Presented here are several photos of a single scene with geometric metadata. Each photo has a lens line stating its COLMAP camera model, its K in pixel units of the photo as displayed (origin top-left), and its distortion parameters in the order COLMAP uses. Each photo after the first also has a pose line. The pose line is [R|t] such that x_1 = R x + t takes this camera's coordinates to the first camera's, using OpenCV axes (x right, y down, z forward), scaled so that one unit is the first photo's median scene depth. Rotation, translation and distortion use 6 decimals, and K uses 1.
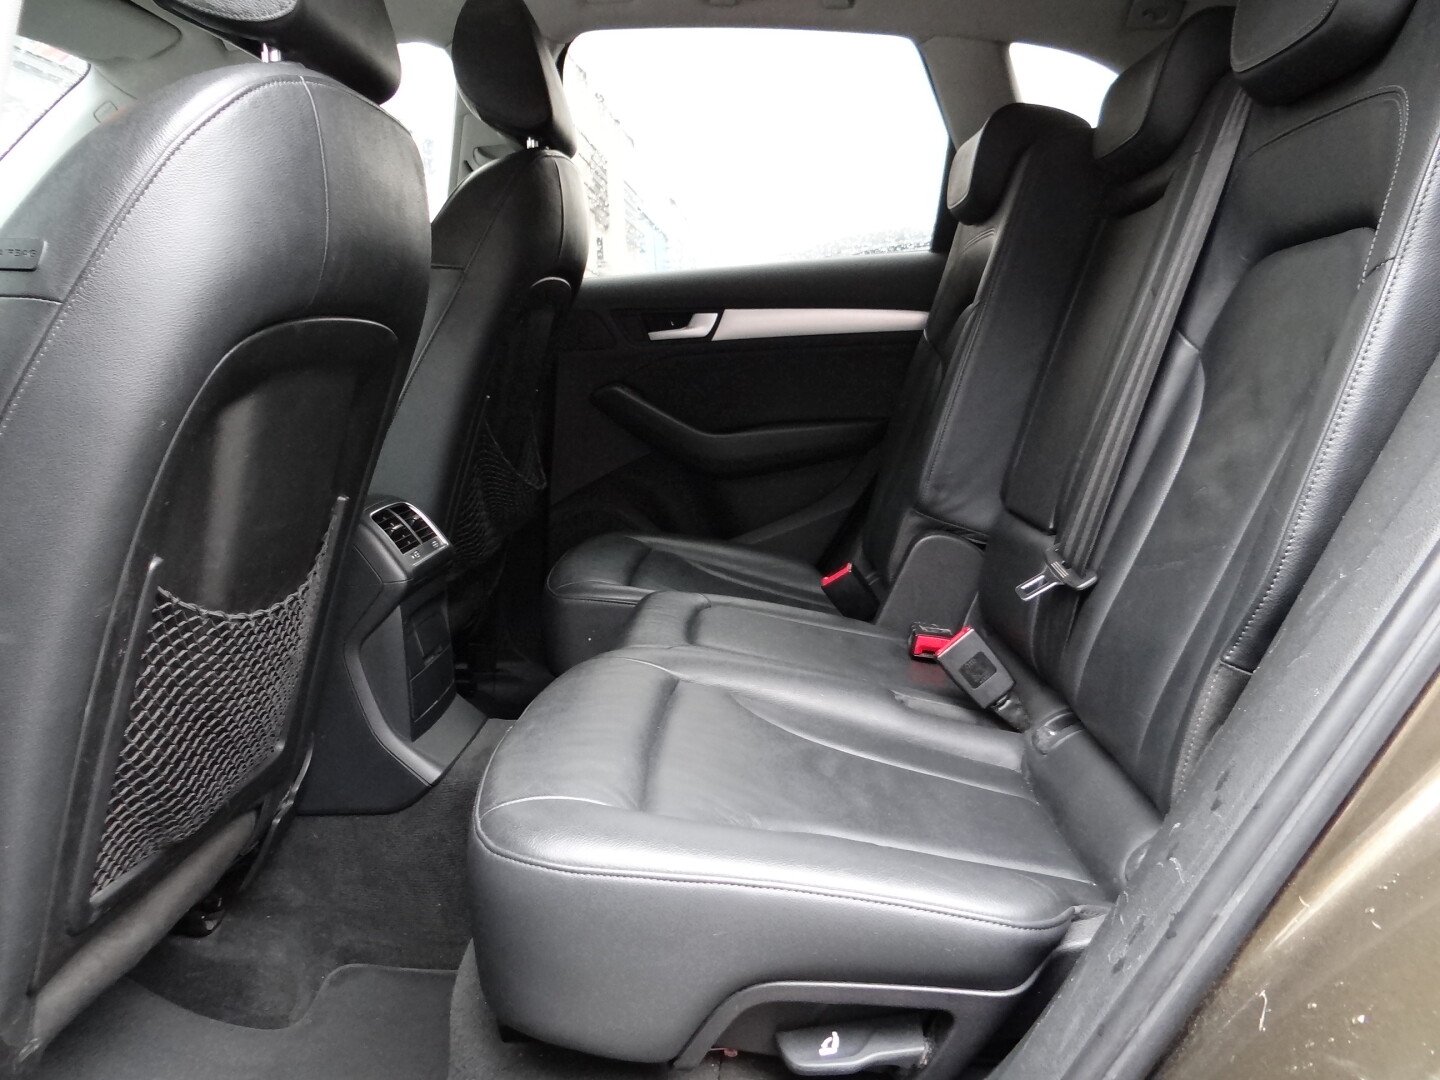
lens RADIAL K [[1138.7, 0, 705.6], [0, 1138.7, 536.6], [0, 0, 1]] dist [0.002915, -0.012151]
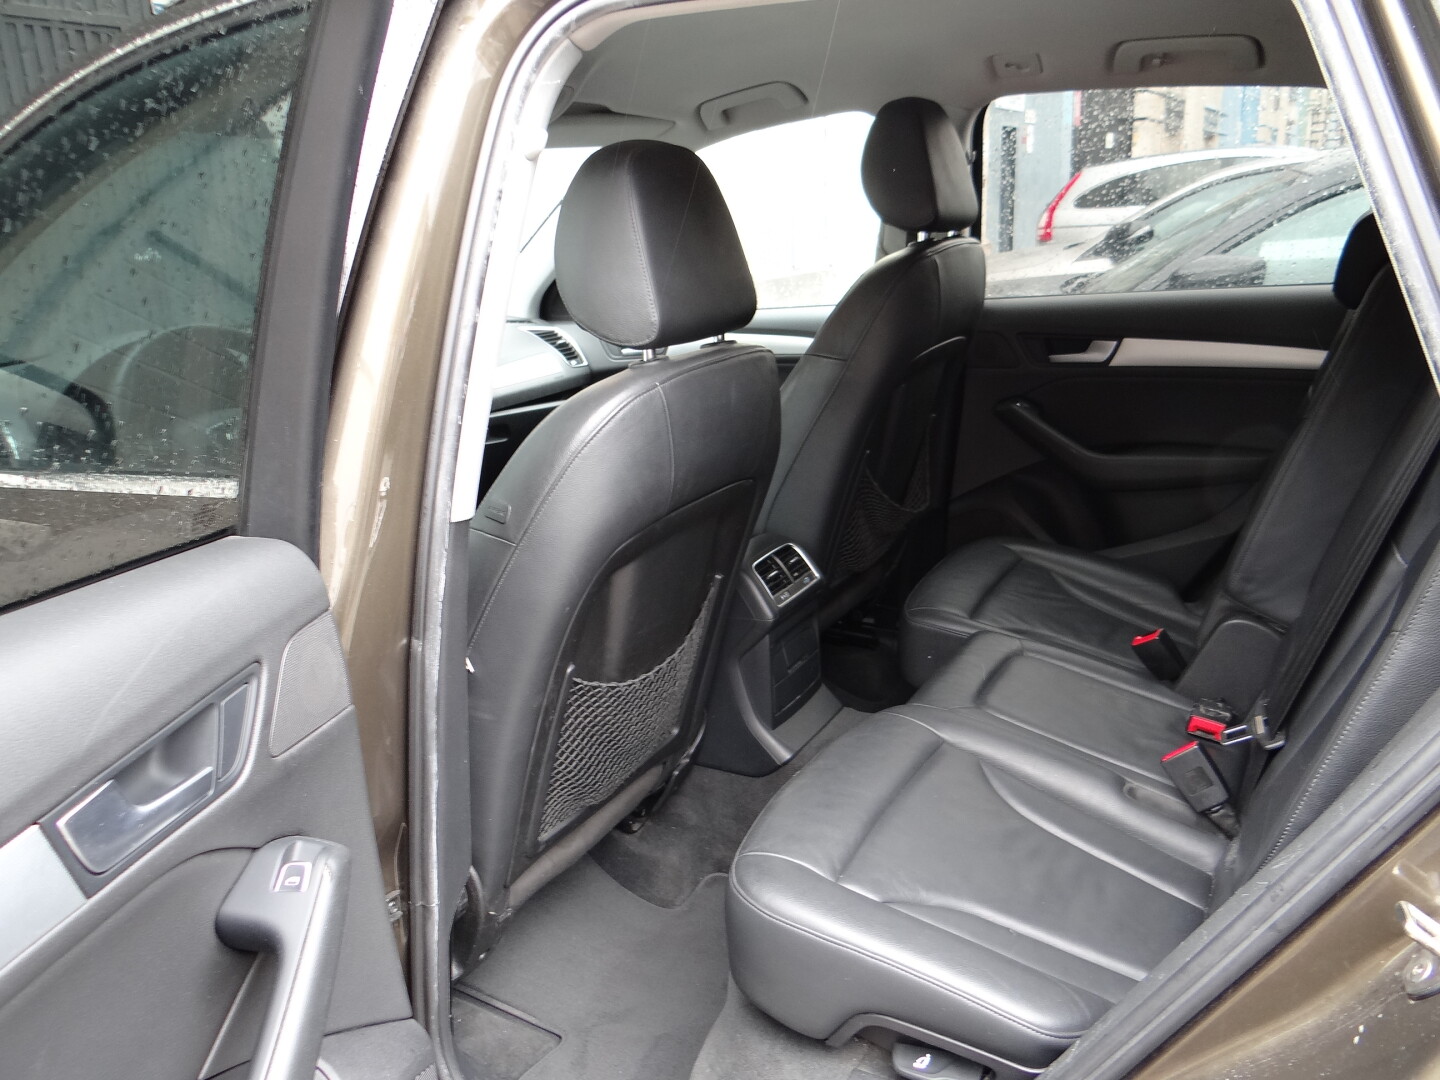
lens RADIAL K [[1138.7, 0, 705.6], [0, 1138.7, 536.6], [0, 0, 1]] dist [0.002915, -0.012151]
pose [[0.892397, 0.117510, -0.435681, 0.258732], [-0.048793, 0.984965, 0.165719, -0.292941], [0.448604, -0.126629, 0.884714, -0.238962]]
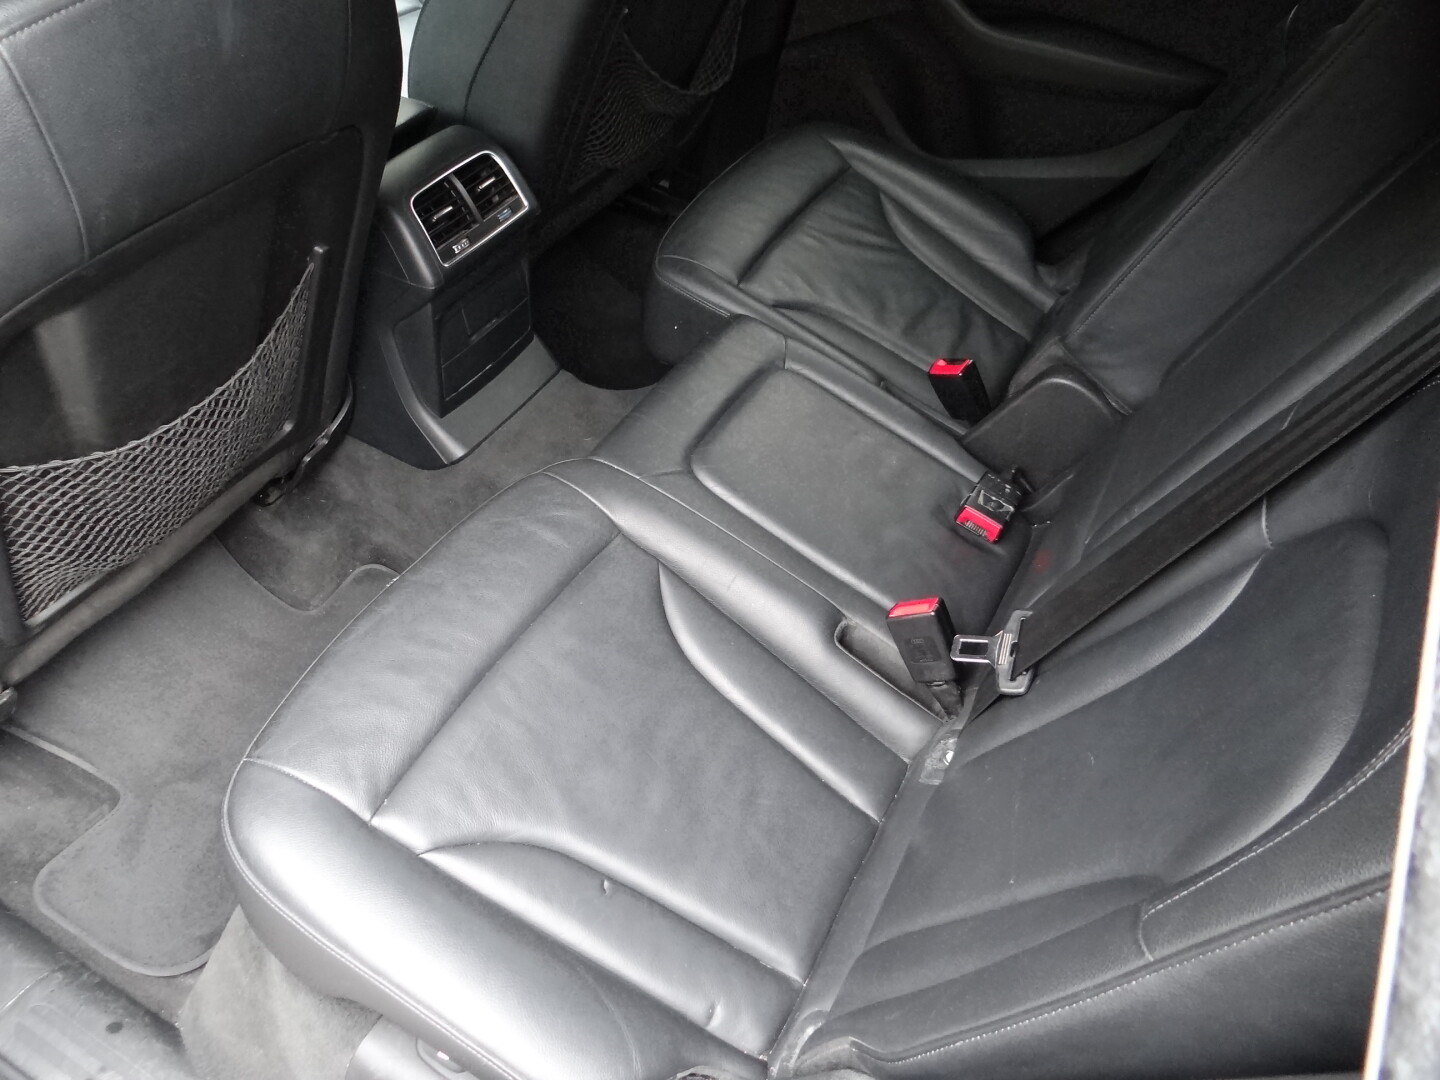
lens RADIAL K [[1145.8, 0, 708.4], [0, 1145.8, 533.8], [0, 0, 1]] dist [0.001576, -0.000862]
pose [[0.890726, 0.401823, -0.212475, 0.233834], [-0.192843, 0.757364, 0.623868, -0.461682], [0.411606, -0.514721, 0.752092, 0.286979]]
